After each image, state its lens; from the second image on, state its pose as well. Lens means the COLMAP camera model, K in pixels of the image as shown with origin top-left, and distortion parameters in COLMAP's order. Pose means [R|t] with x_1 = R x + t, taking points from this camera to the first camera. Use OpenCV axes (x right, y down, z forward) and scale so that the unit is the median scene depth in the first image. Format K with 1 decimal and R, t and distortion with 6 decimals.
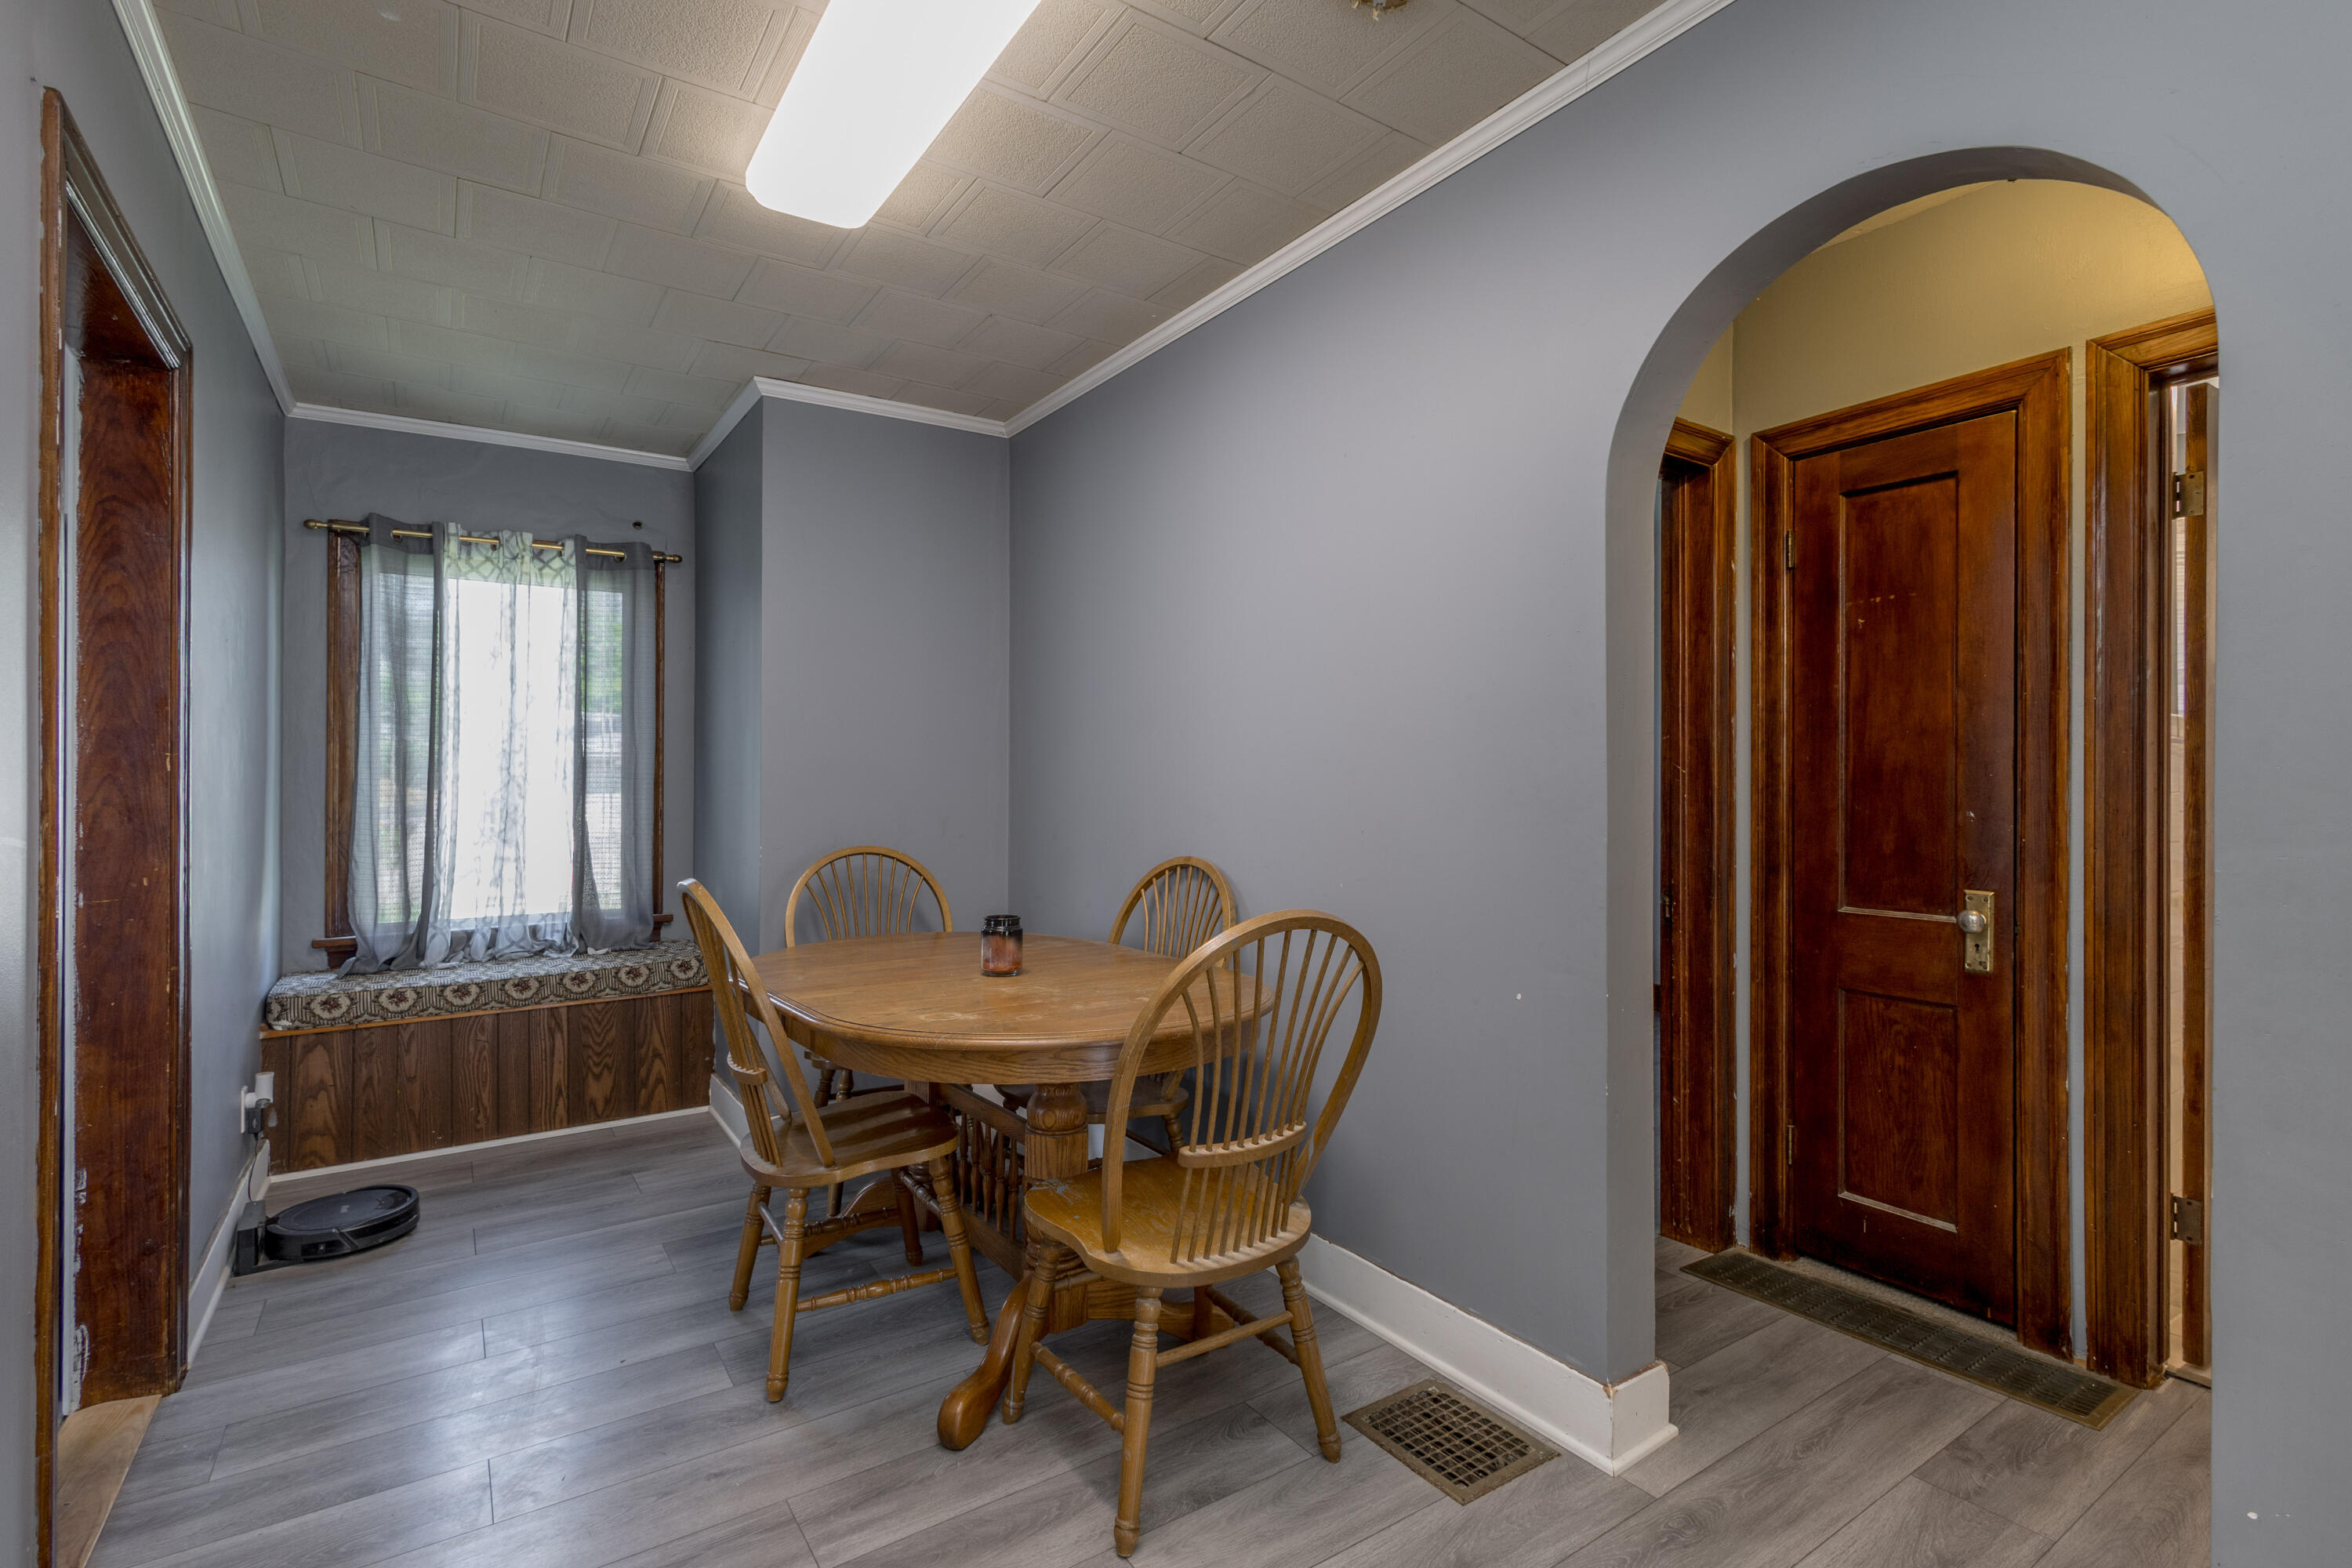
lens RADIAL K [[1086.5, 0, 1179.3], [0, 1086.5, 773.3], [0, 0, 1]] dist [0.005014, -0.001653]
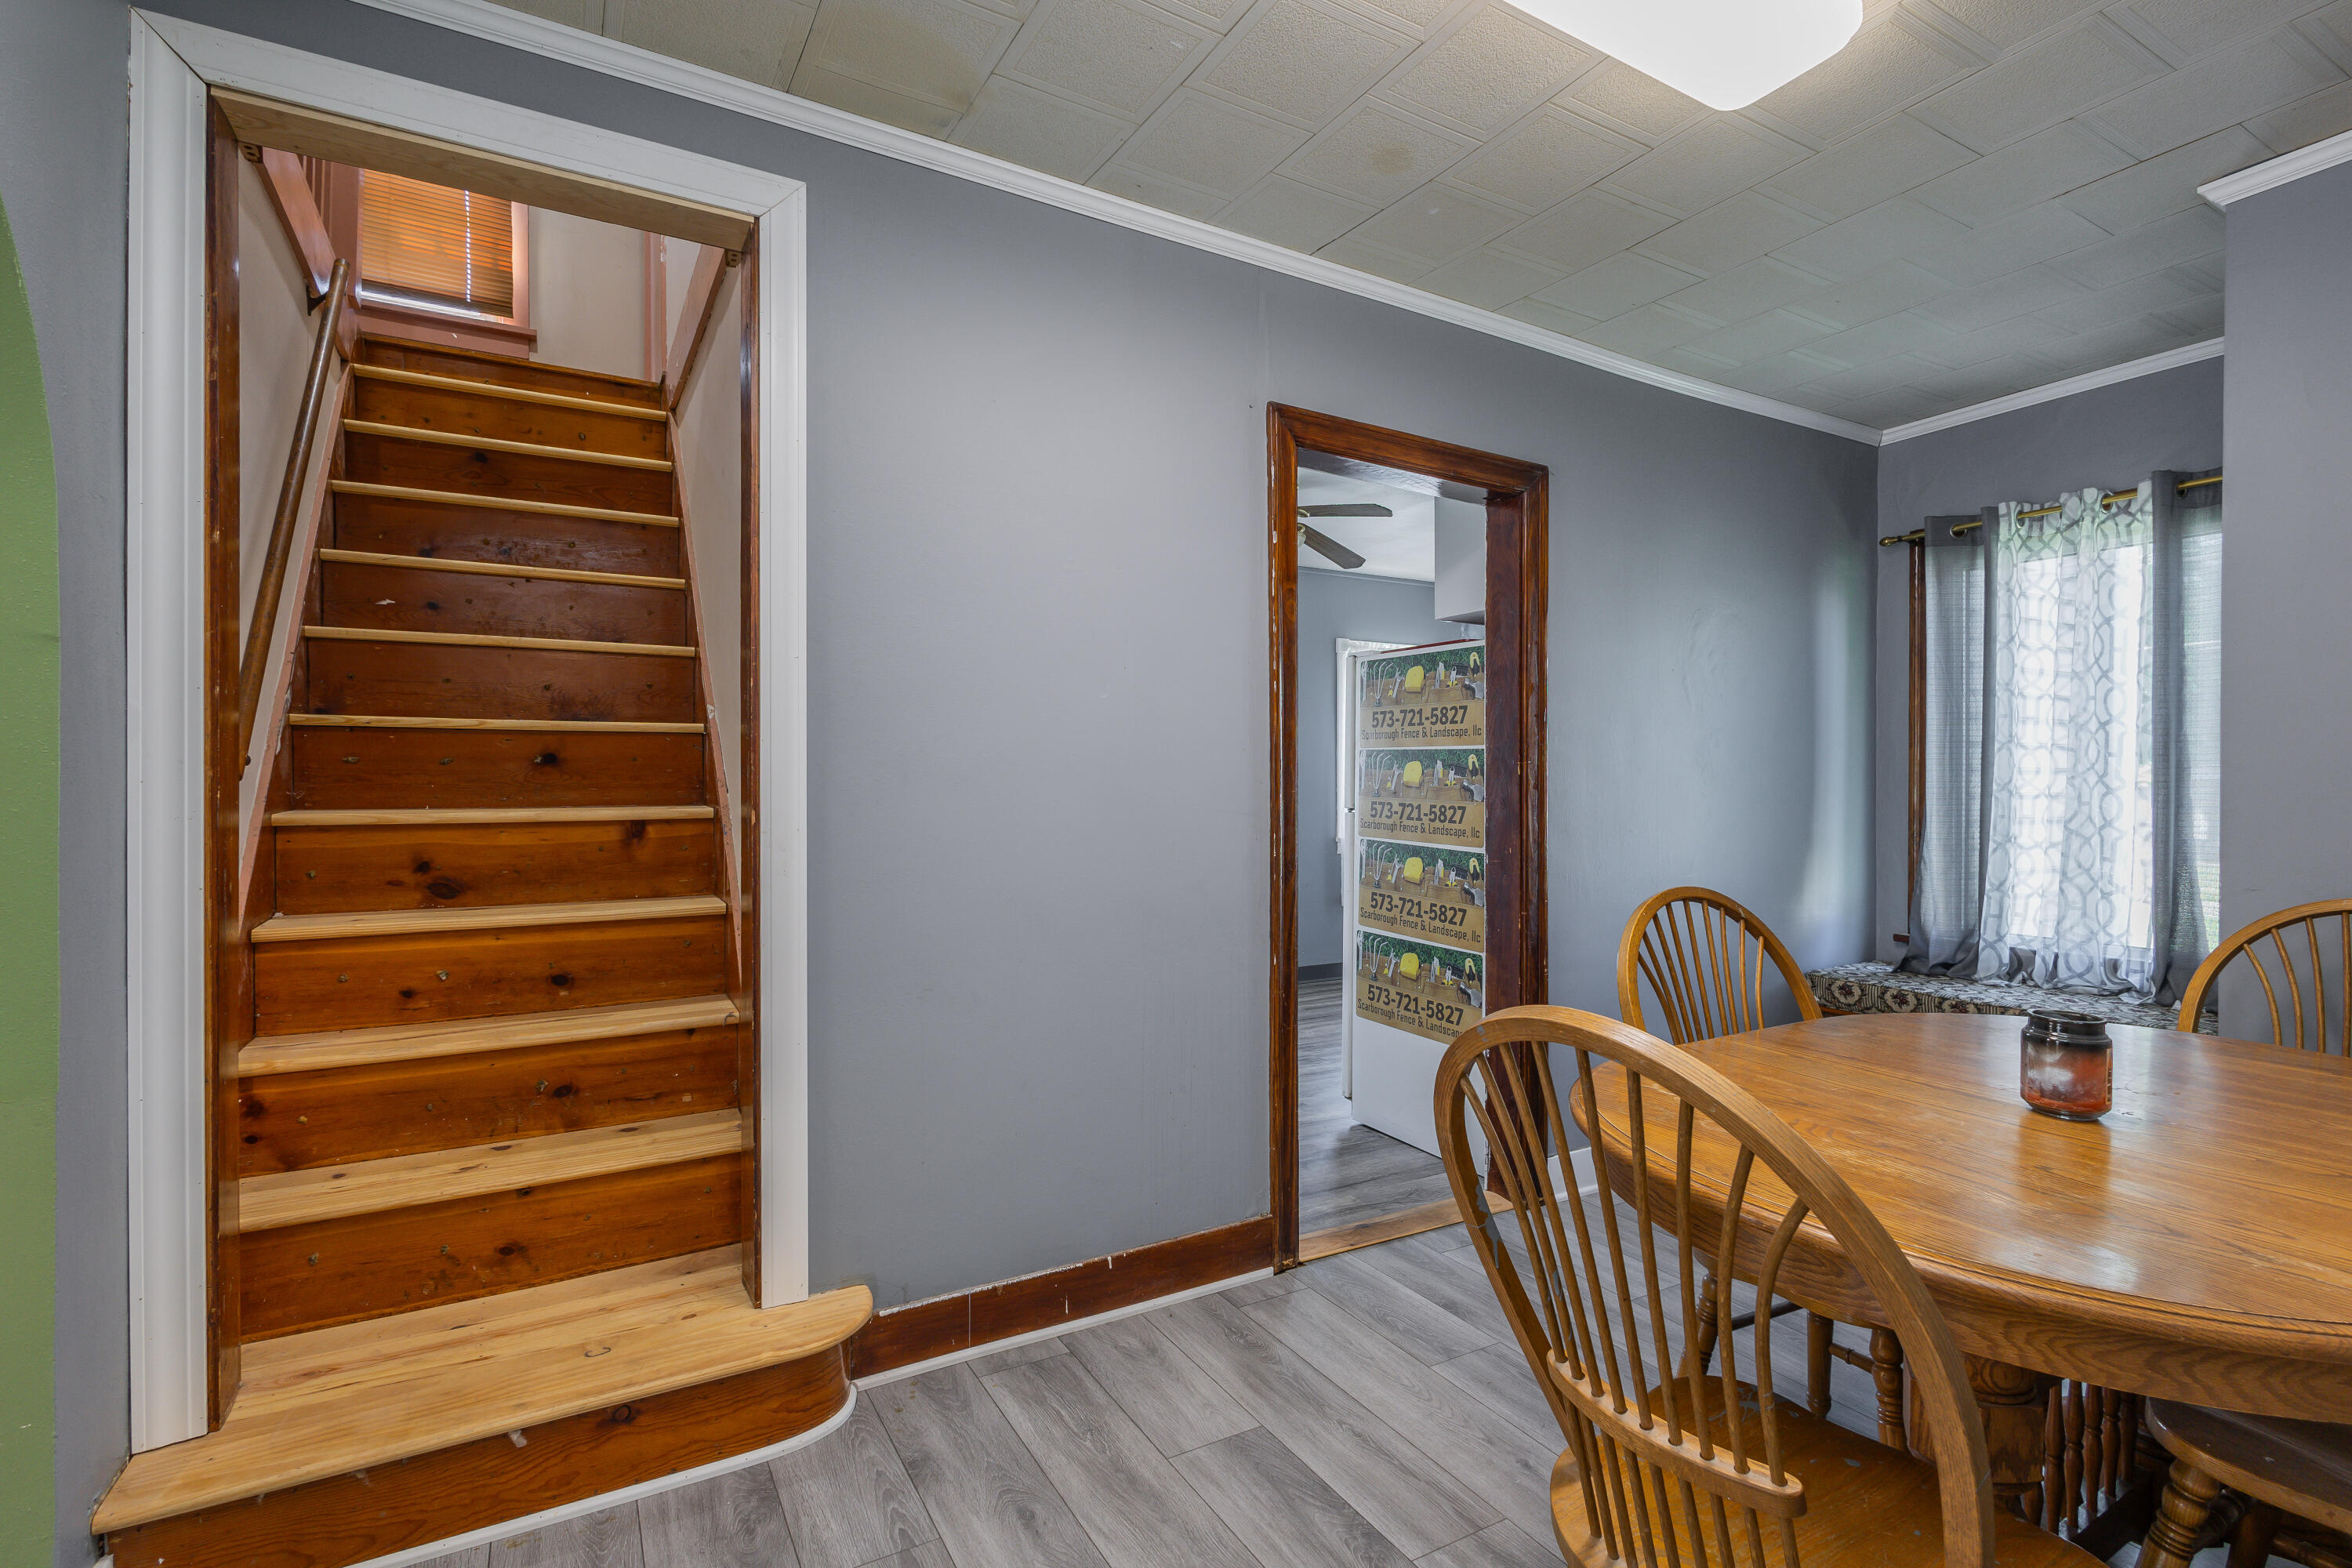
lens RADIAL K [[1086.5, 0, 1176.1], [0, 1086.5, 779.5], [0, 0, 1]] dist [0.005014, -0.001653]
pose [[-0.089517, 0.002883, -0.995981, 0.308959], [-0.003965, 0.999987, 0.003251, 0.002659], [0.995977, 0.004241, -0.089504, 0.387144]]
